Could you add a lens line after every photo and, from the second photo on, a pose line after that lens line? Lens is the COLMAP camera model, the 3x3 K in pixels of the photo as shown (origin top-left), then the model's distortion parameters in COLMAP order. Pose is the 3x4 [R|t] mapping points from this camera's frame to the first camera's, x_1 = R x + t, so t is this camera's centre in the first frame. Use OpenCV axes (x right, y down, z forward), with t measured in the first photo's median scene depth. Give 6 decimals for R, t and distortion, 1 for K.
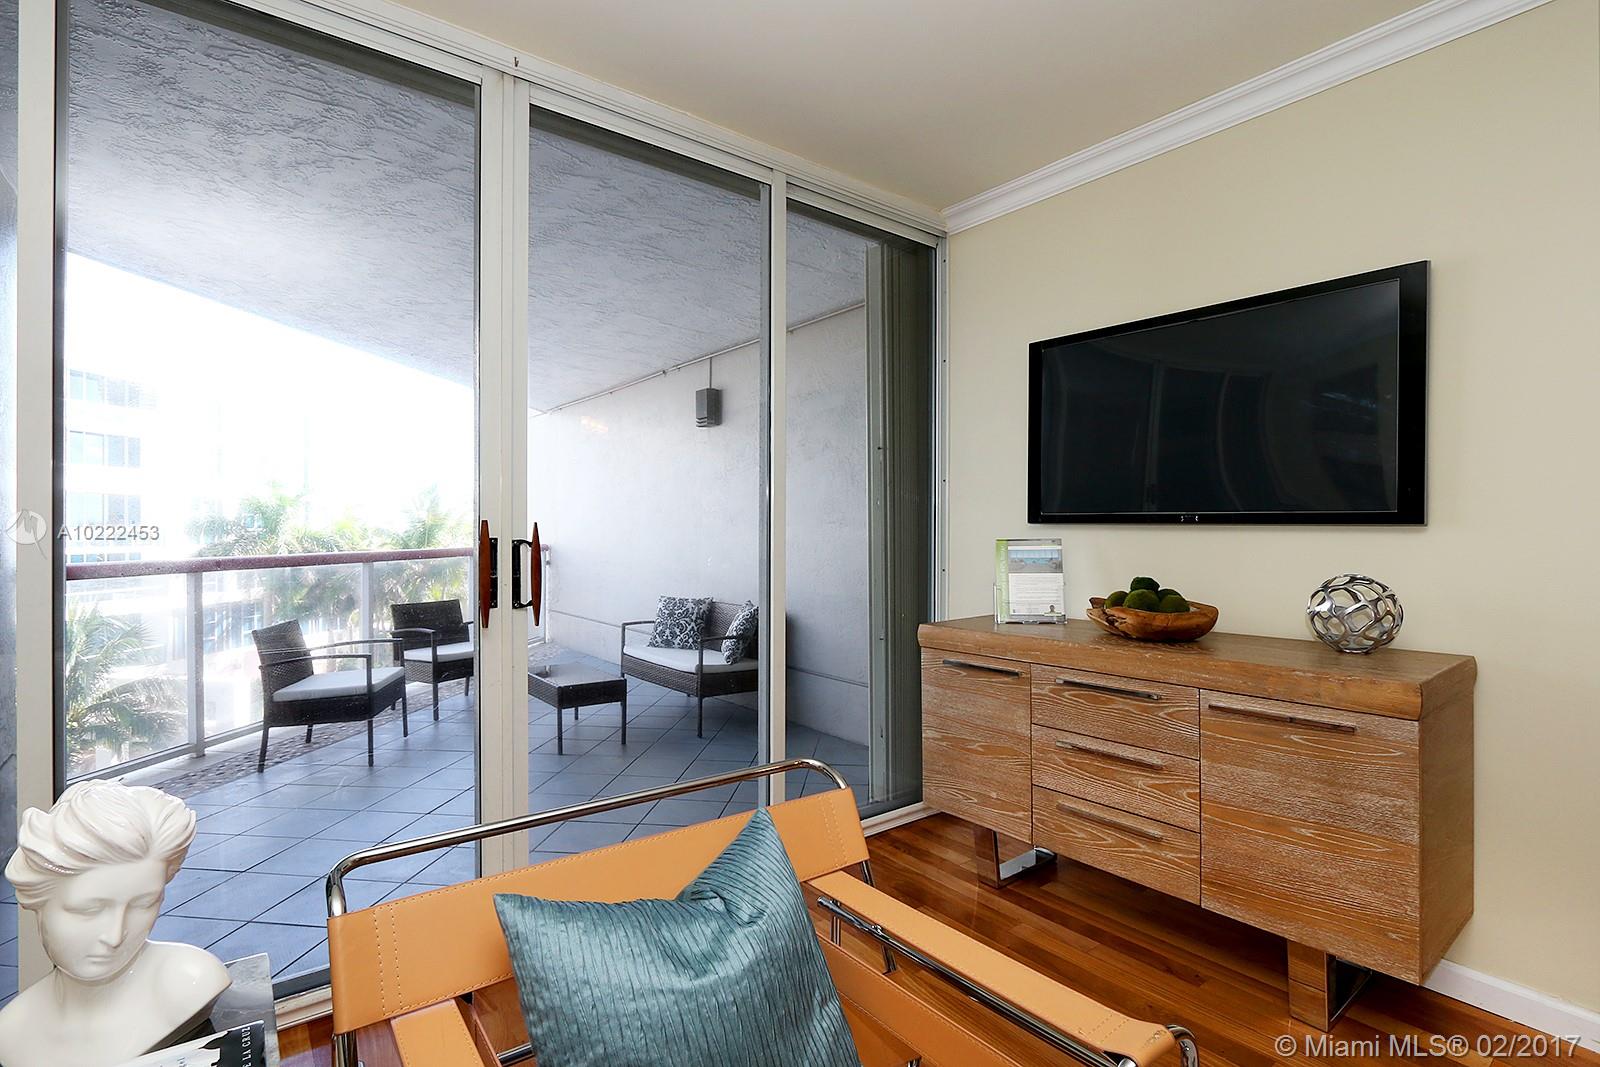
lens RADIAL K [[767.1, 0, 794.7], [0, 767.1, 529.8], [0, 0, 1]] dist [-0.025452, 0.006754]
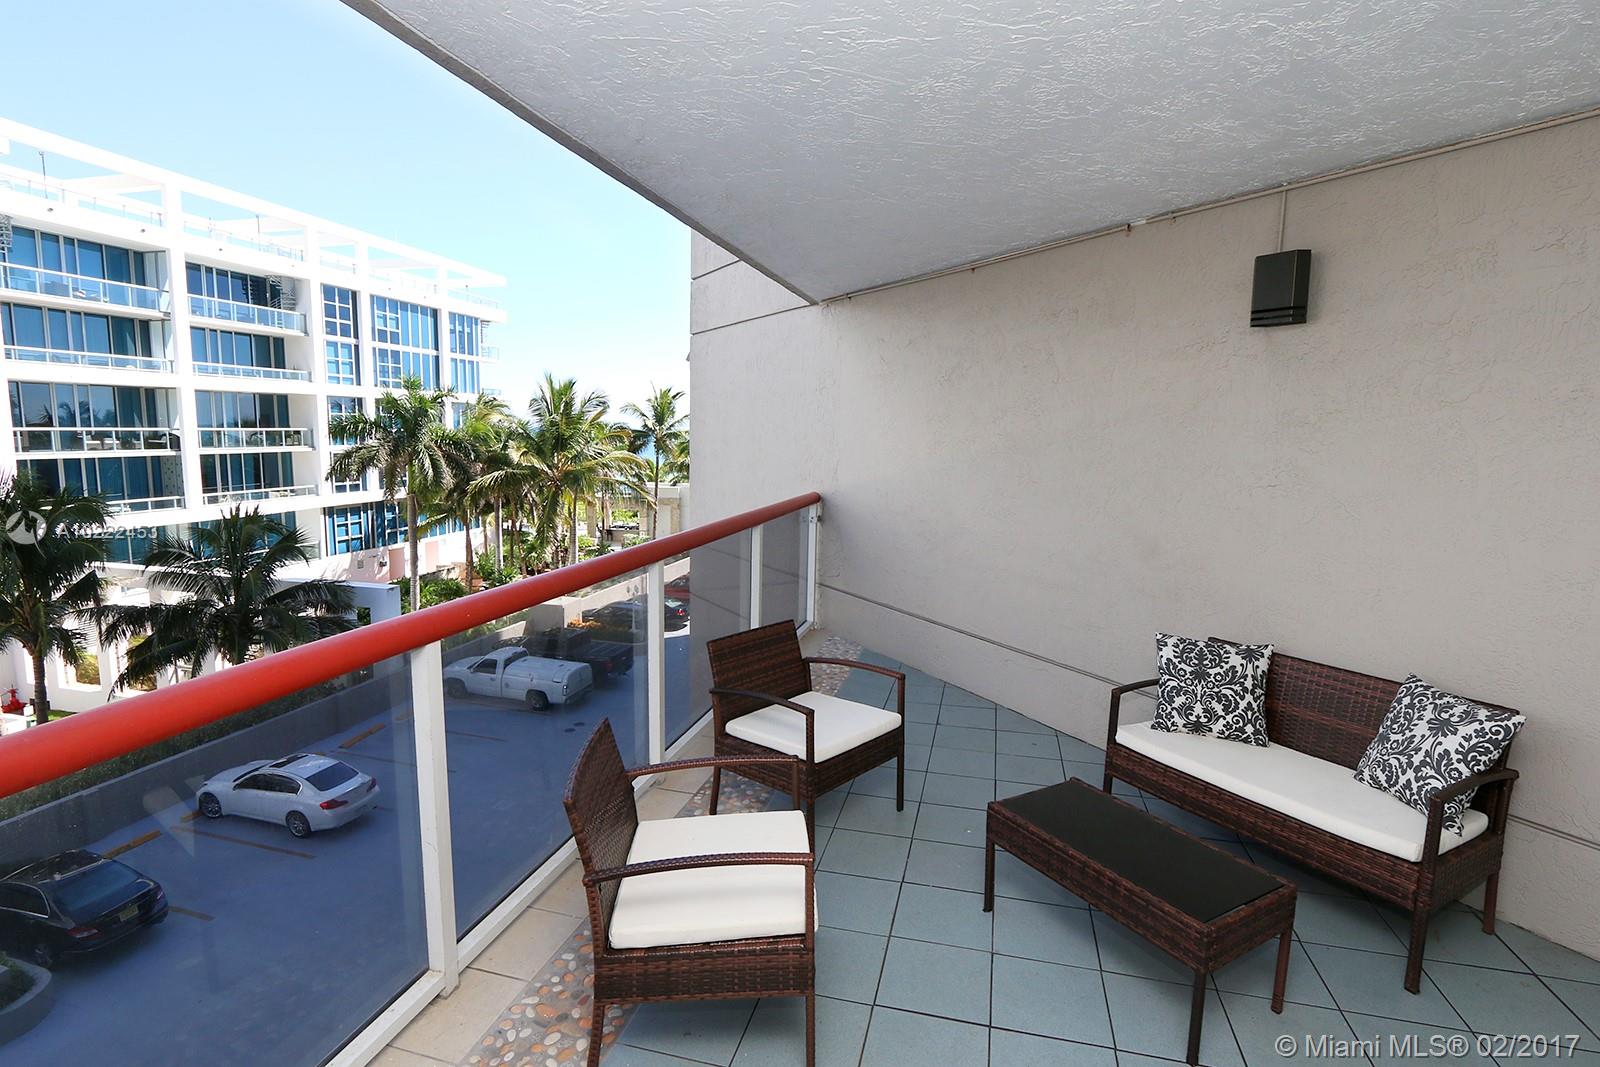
lens RADIAL K [[767.1, 0, 794.7], [0, 767.1, 529.8], [0, 0, 1]] dist [-0.025452, 0.006754]
pose [[0.991368, 0.034660, -0.126447, -0.385612], [-0.018341, 0.991603, 0.128012, -0.058077], [0.129822, -0.124588, 0.983679, 0.436879]]
